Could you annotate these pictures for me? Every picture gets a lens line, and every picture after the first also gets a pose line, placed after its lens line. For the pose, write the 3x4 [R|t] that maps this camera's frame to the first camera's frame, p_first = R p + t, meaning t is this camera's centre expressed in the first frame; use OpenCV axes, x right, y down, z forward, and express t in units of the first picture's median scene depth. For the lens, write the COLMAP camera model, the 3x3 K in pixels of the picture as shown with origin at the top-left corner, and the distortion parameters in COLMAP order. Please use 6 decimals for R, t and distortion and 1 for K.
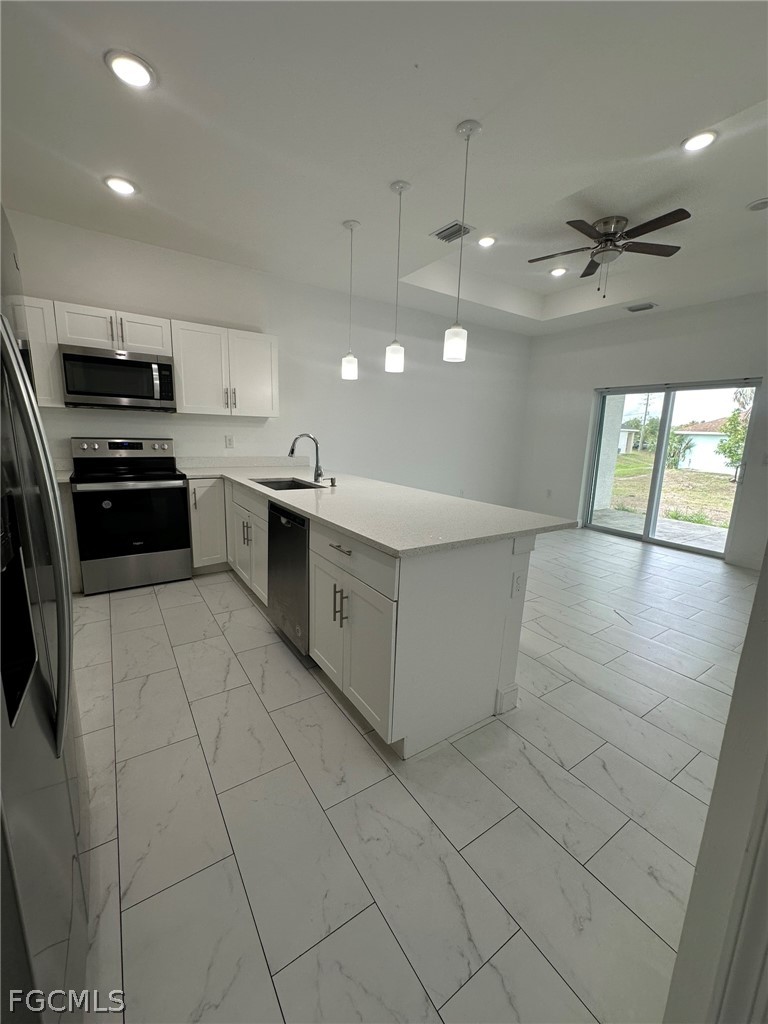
lens RADIAL K [[409.1, 0, 385.6], [0, 409.1, 512.2], [0, 0, 1]] dist [-0.001163, 0.000103]
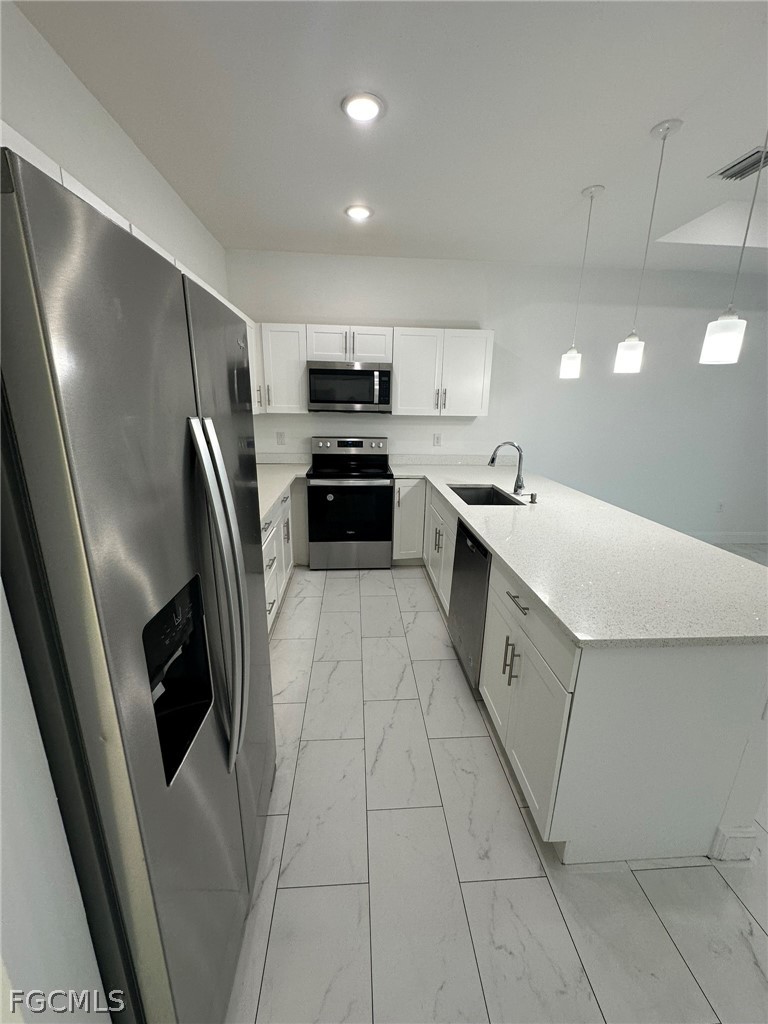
lens RADIAL K [[409.1, 0, 386.0], [0, 409.1, 512.8], [0, 0, 1]] dist [-0.001163, 0.000103]
pose [[0.868768, 0.116530, -0.481313, 0.027631], [-0.087805, 0.992768, 0.081871, -0.088212], [0.487372, -0.028865, 0.872717, 0.056233]]
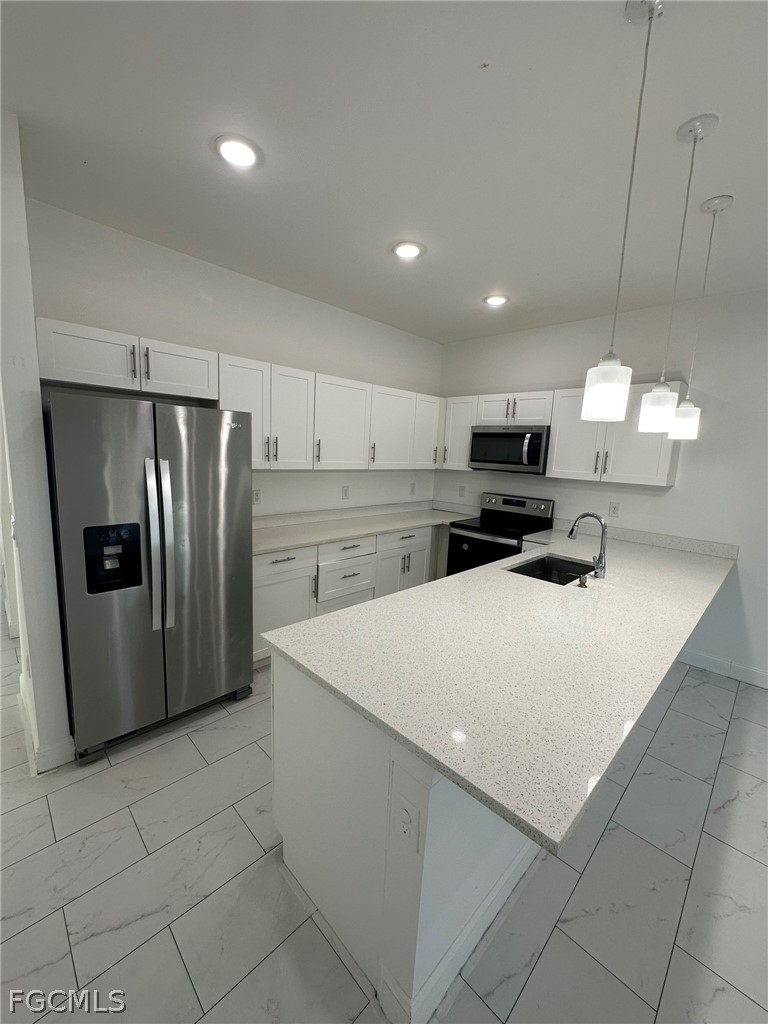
lens RADIAL K [[409.1, 0, 384.9], [0, 409.1, 517.0], [0, 0, 1]] dist [-0.001163, 0.000103]
pose [[0.195897, 0.138369, -0.970813, 0.507543], [-0.227471, 0.969404, 0.092268, -0.174907], [0.953877, 0.202757, 0.221378, 0.477952]]
